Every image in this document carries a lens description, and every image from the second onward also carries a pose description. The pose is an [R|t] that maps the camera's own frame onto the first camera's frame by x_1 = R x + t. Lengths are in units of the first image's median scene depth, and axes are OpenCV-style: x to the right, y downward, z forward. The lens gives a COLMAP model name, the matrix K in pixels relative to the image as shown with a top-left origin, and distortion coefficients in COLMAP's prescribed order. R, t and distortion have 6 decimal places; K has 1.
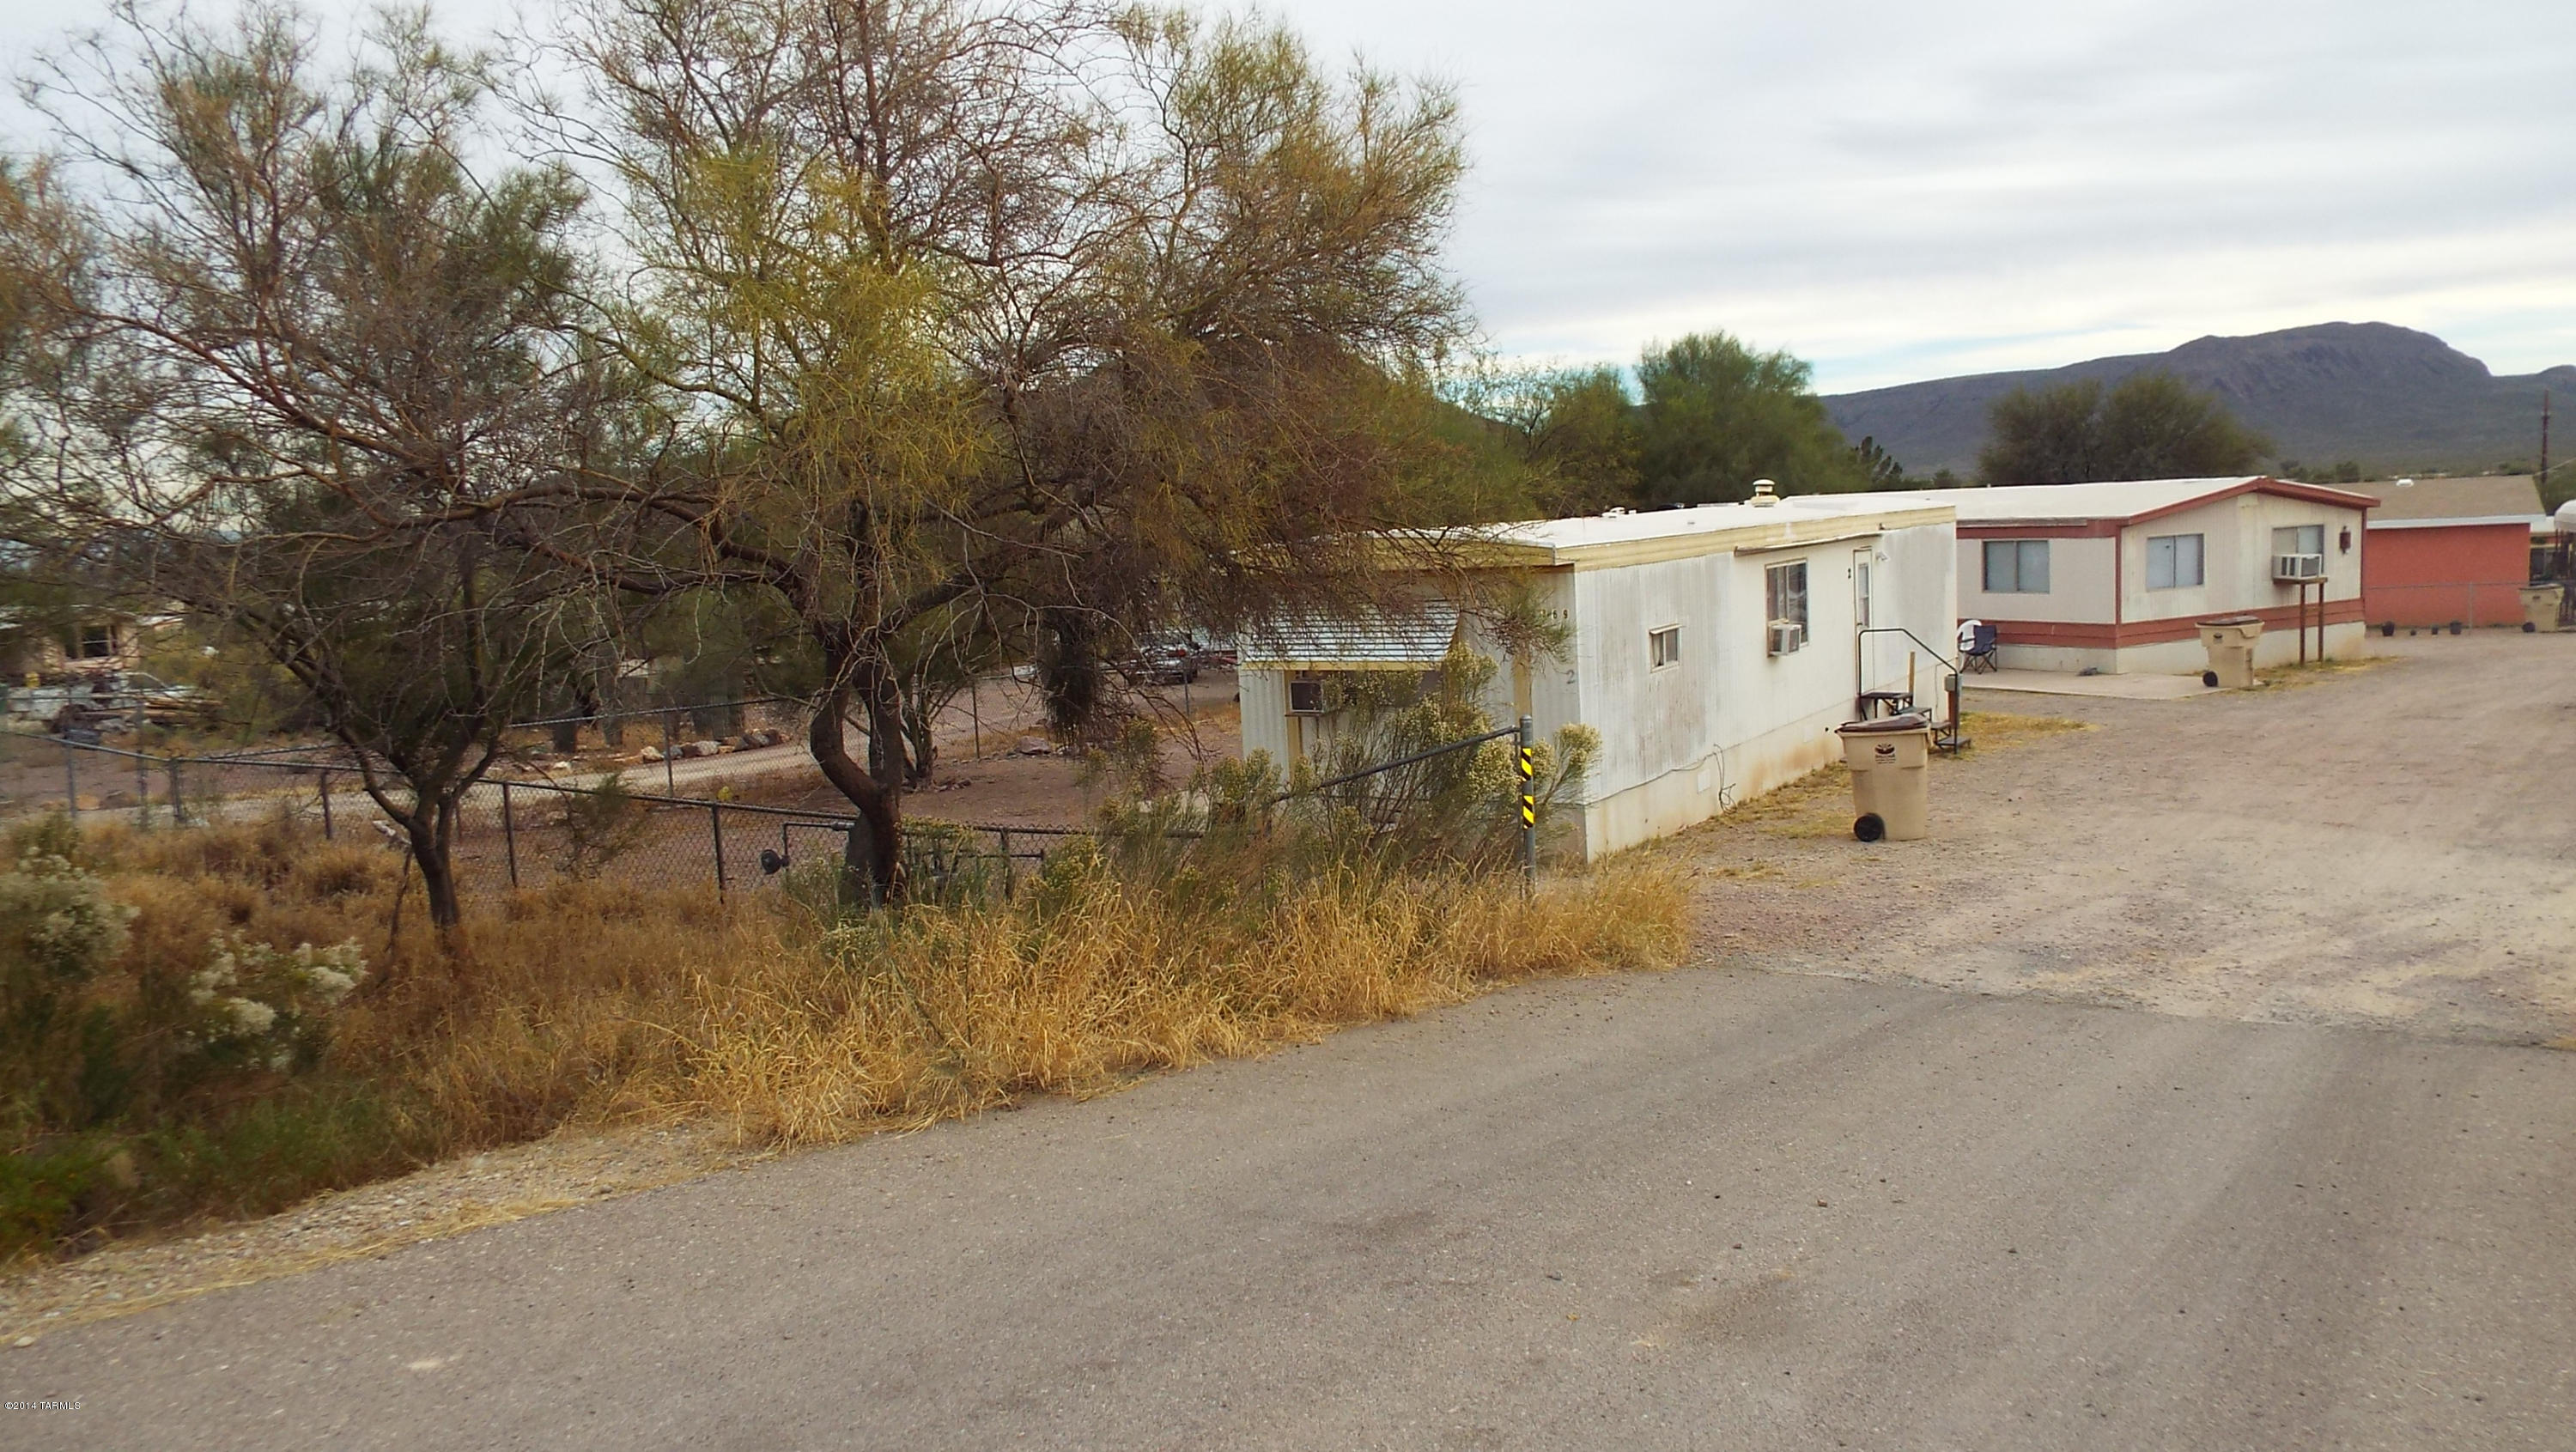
lens RADIAL K [[1894.7, 0, 1283.6], [0, 1894.7, 742.7], [0, 0, 1]] dist [-0.028290, 0.035346]
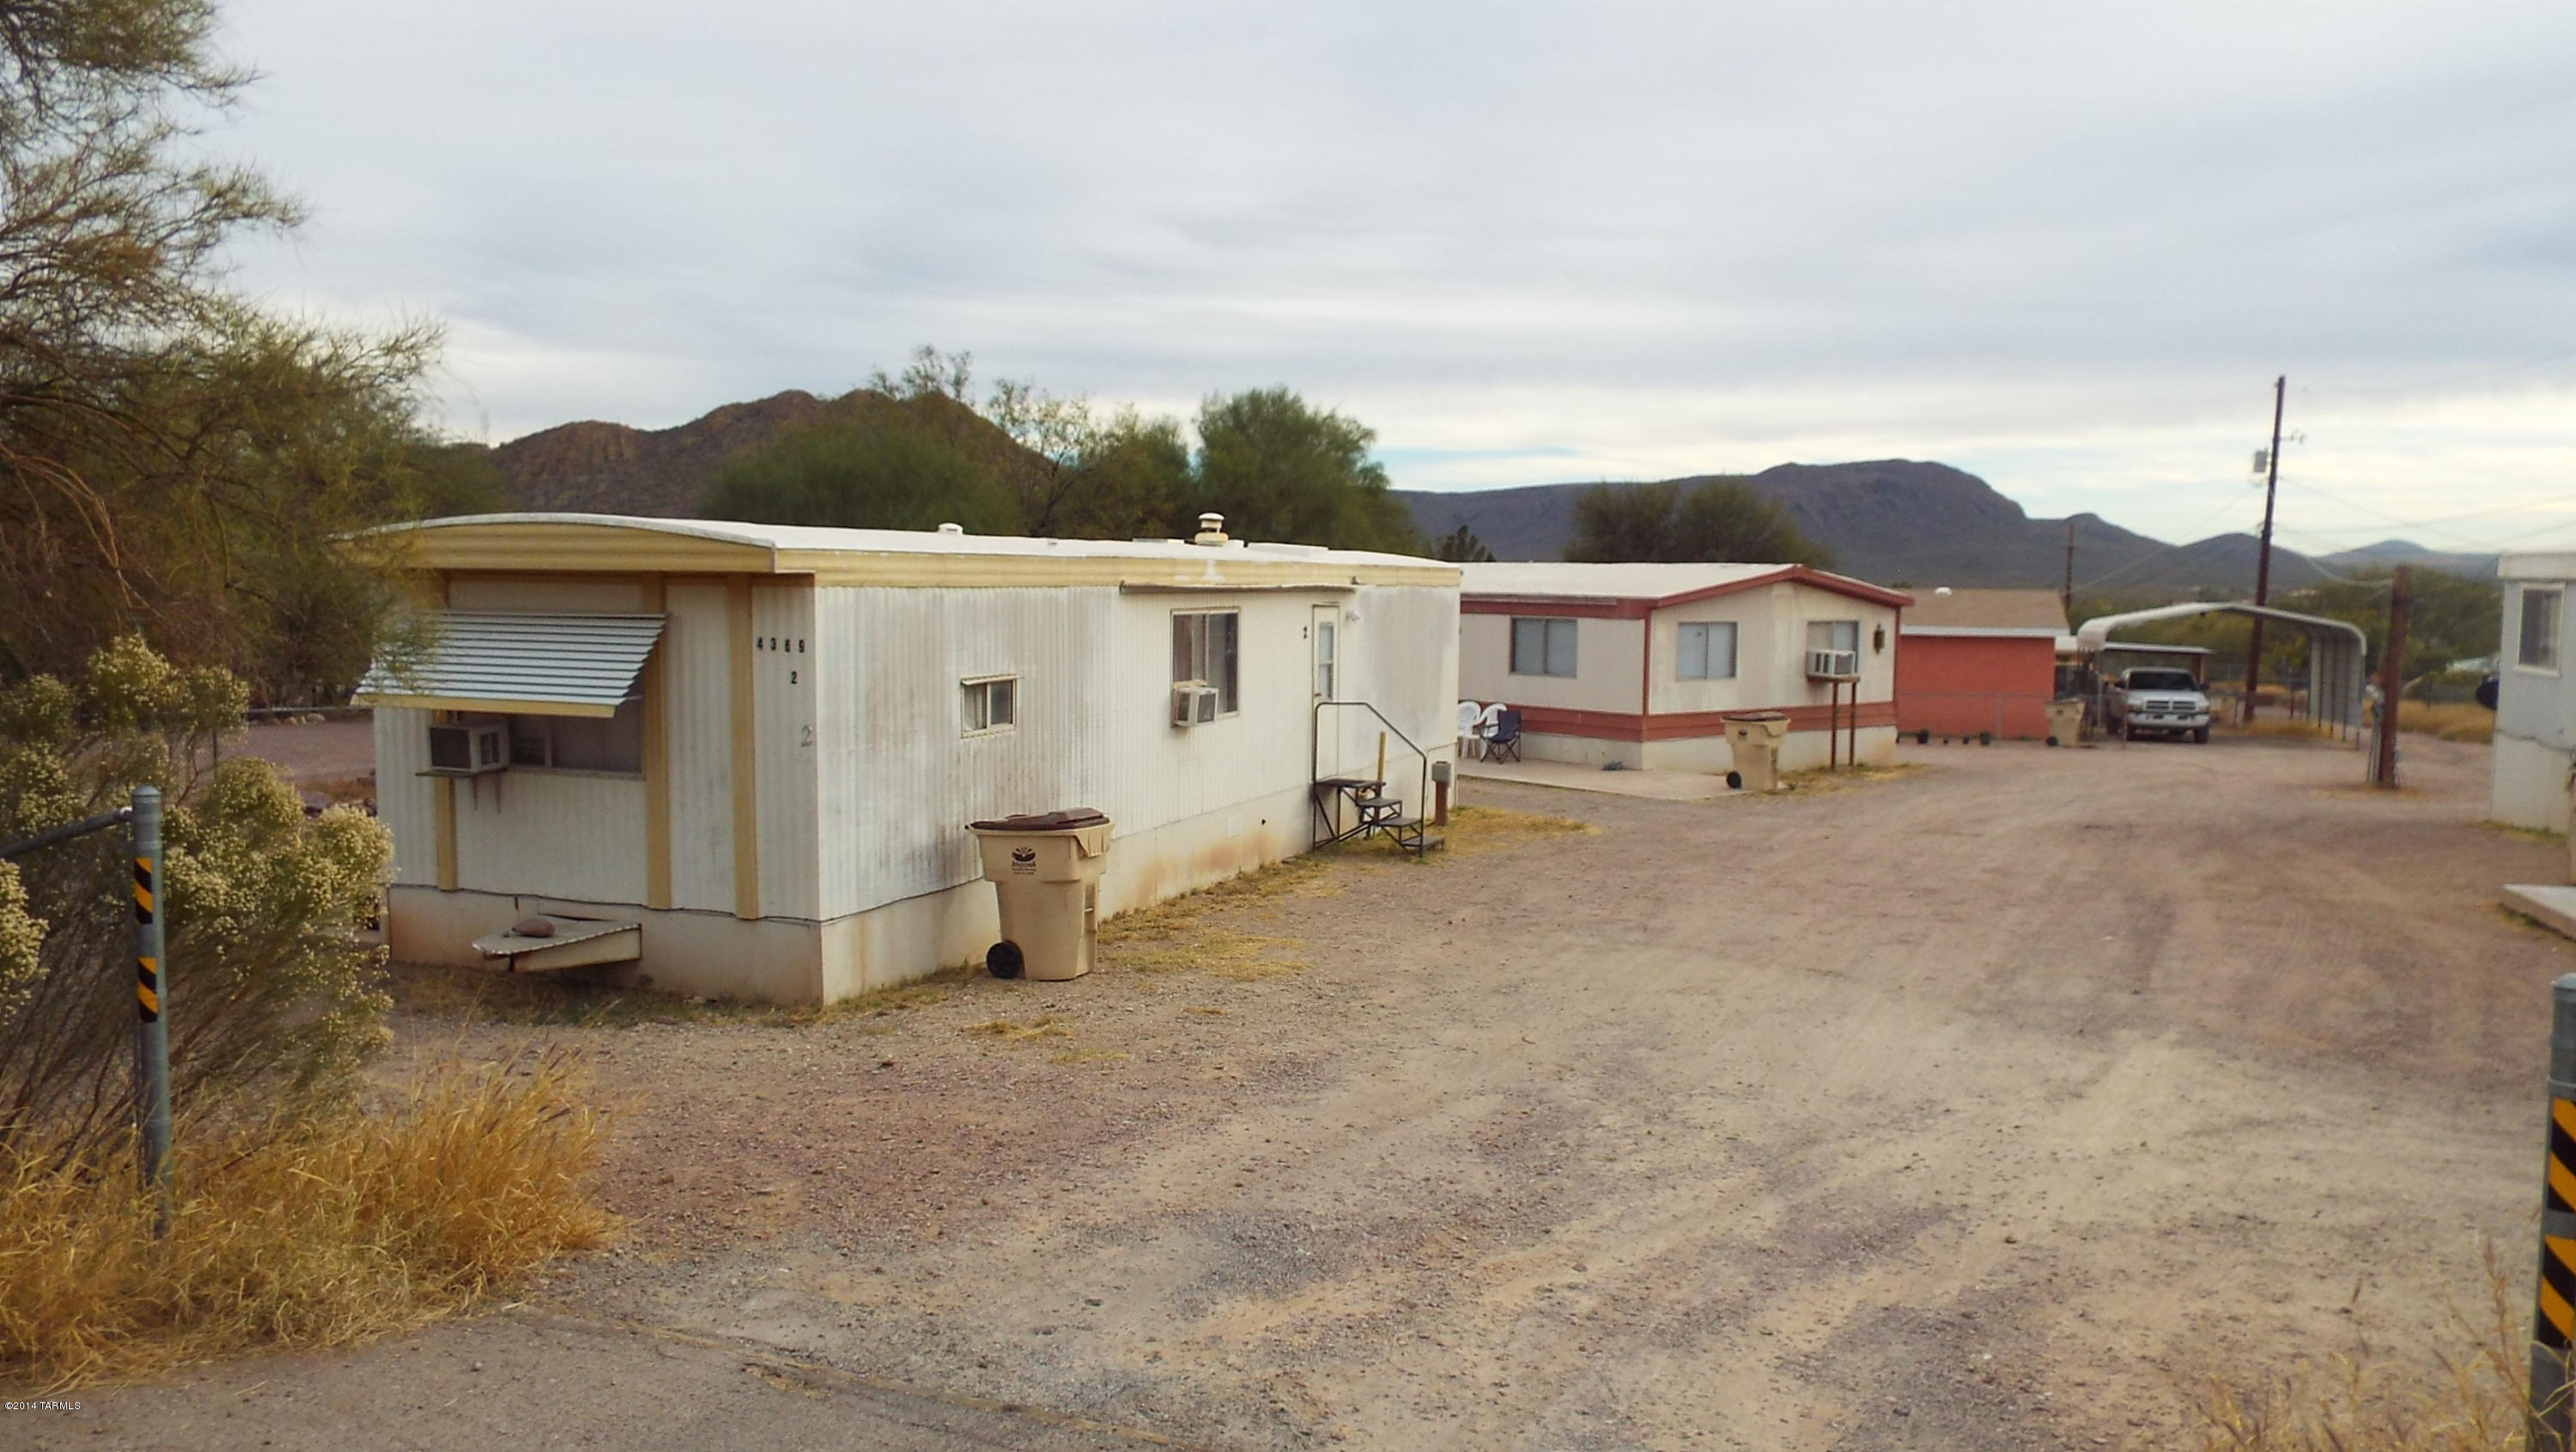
lens RADIAL K [[1894.7, 0, 1283.6], [0, 1894.7, 742.7], [0, 0, 1]] dist [-0.028290, 0.035346]
pose [[0.979655, 0.045572, 0.195449, 0.155239], [-0.038150, 0.998407, -0.041574, -0.008572], [-0.197032, 0.033271, 0.979832, 0.233472]]
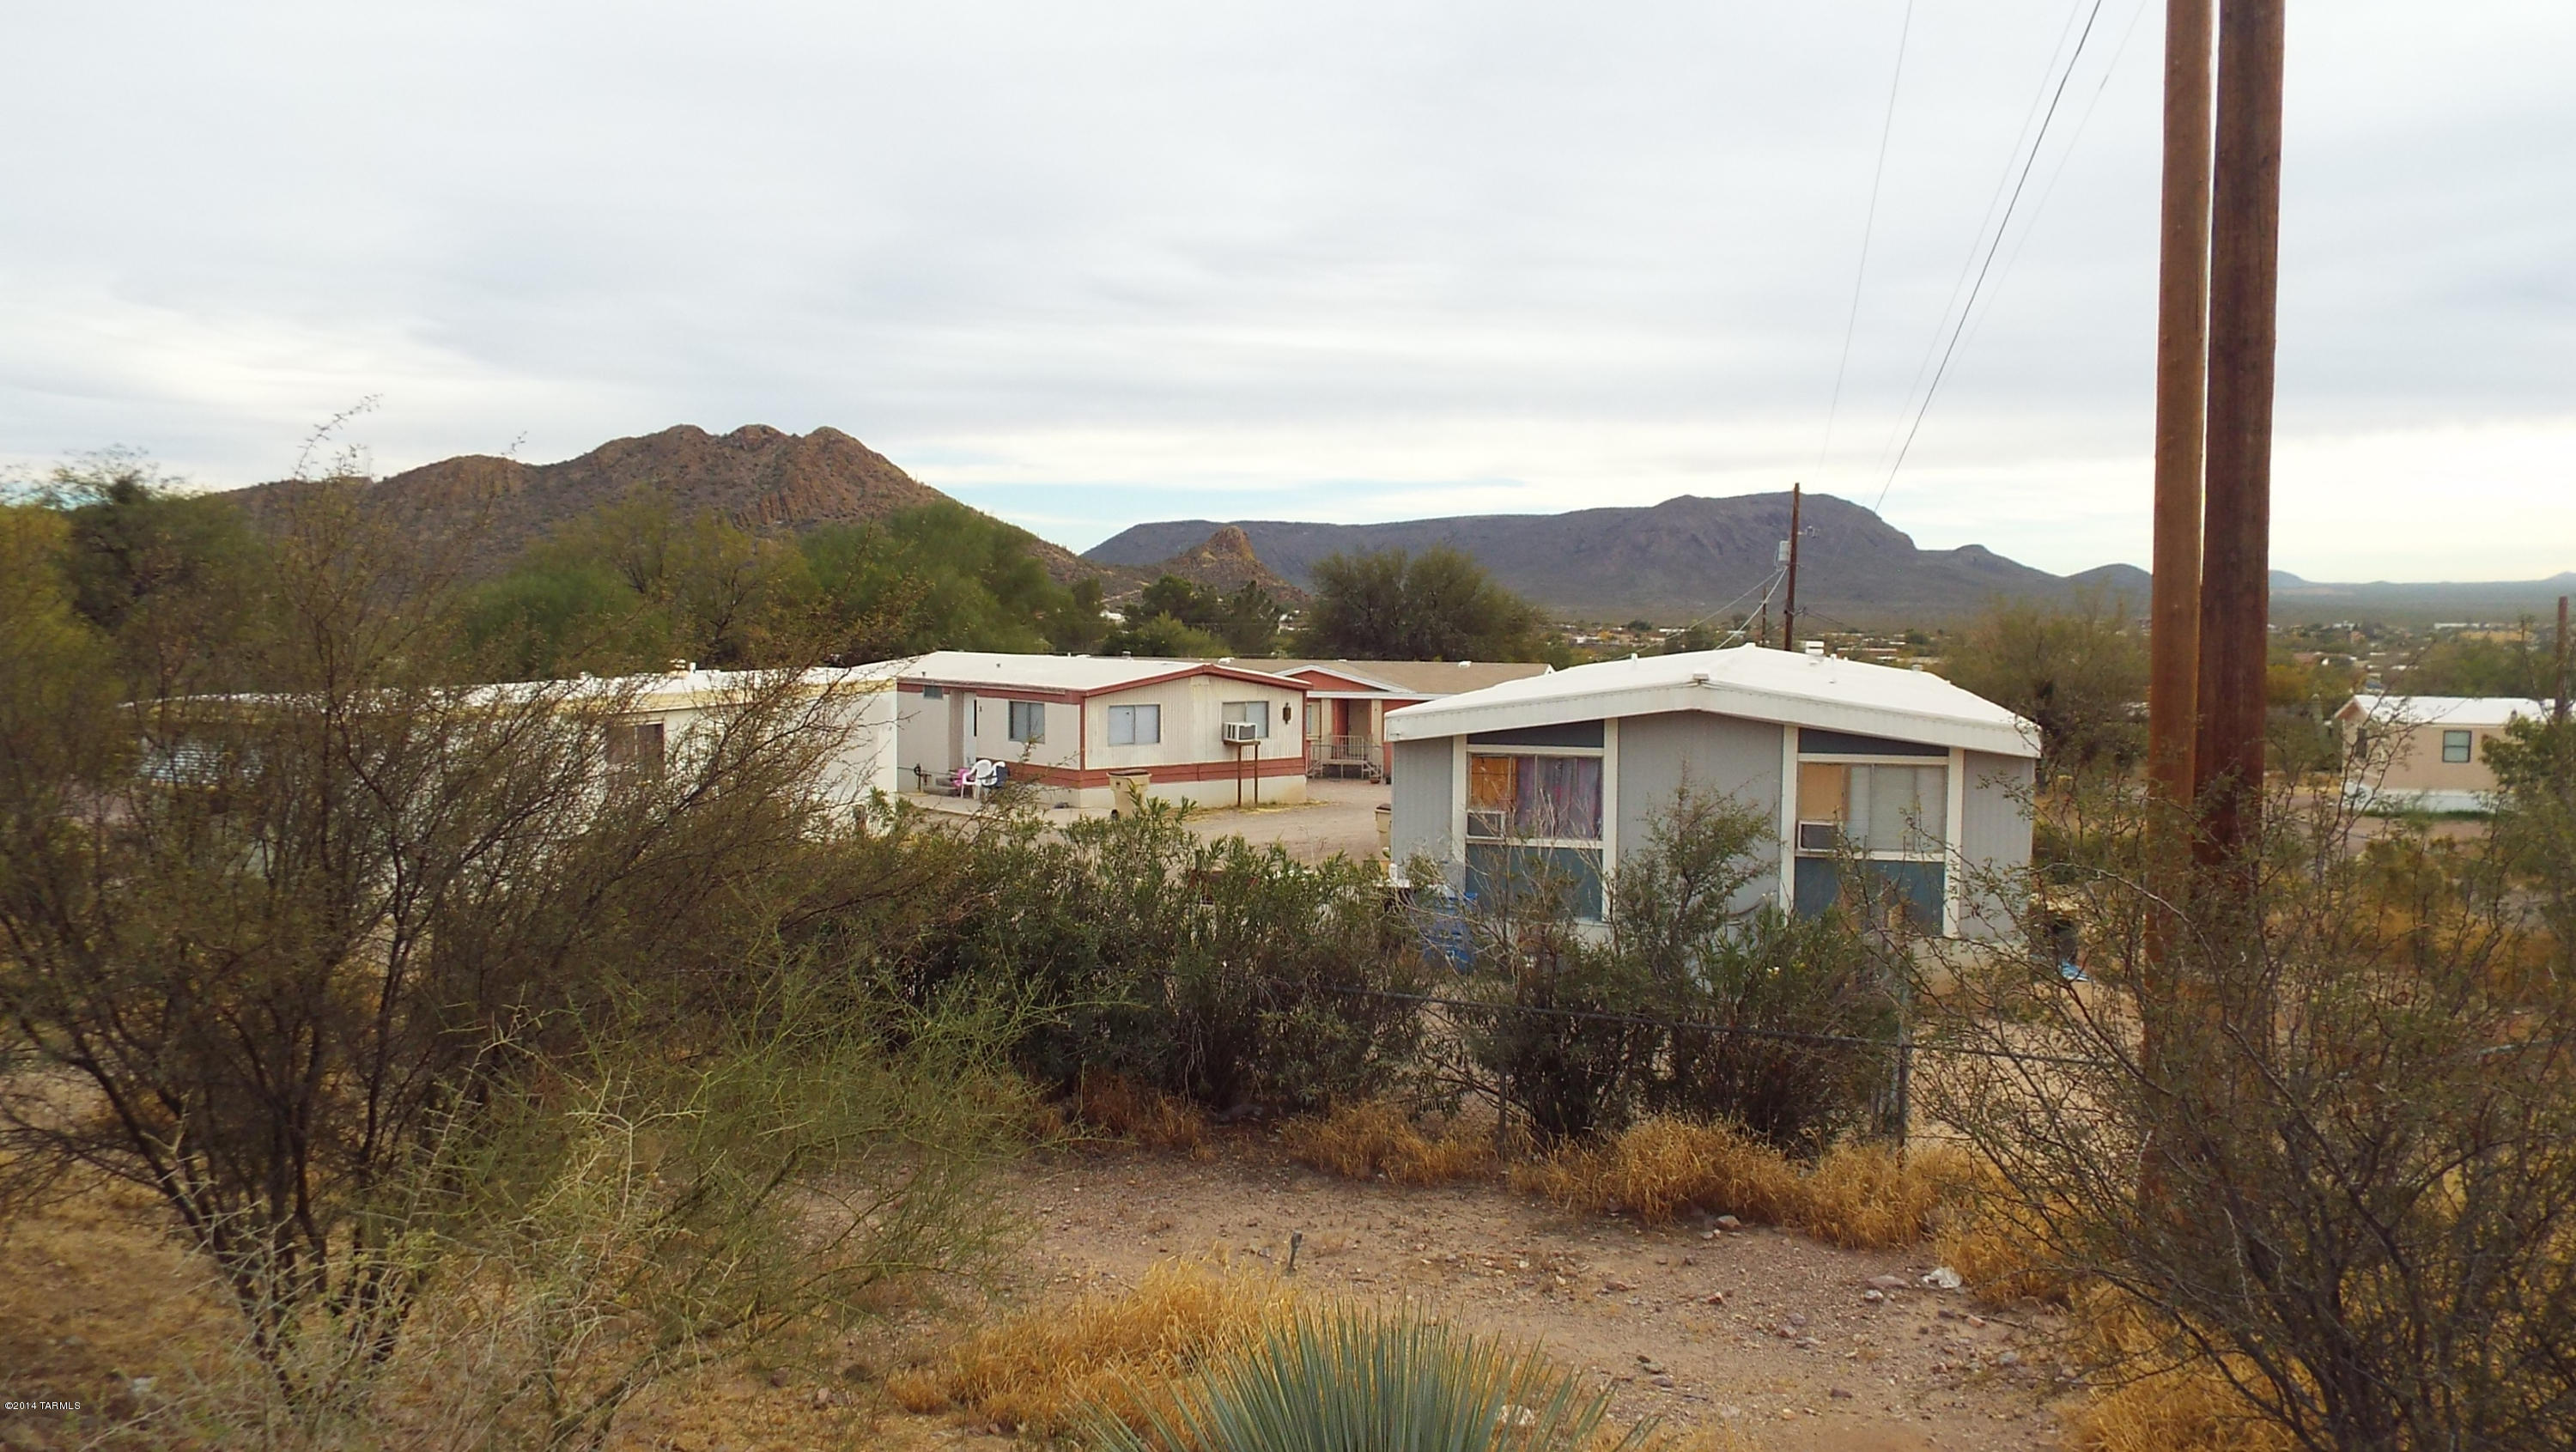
lens RADIAL K [[1912.7, 0, 1281.9], [0, 1912.7, 740.5], [0, 0, 1]] dist [-0.006483, 0.033634]
pose [[0.970860, 0.044952, 0.235392, 0.430104], [-0.031635, 0.997694, -0.060051, -0.012983], [-0.237549, 0.050855, 0.970043, -0.538788]]
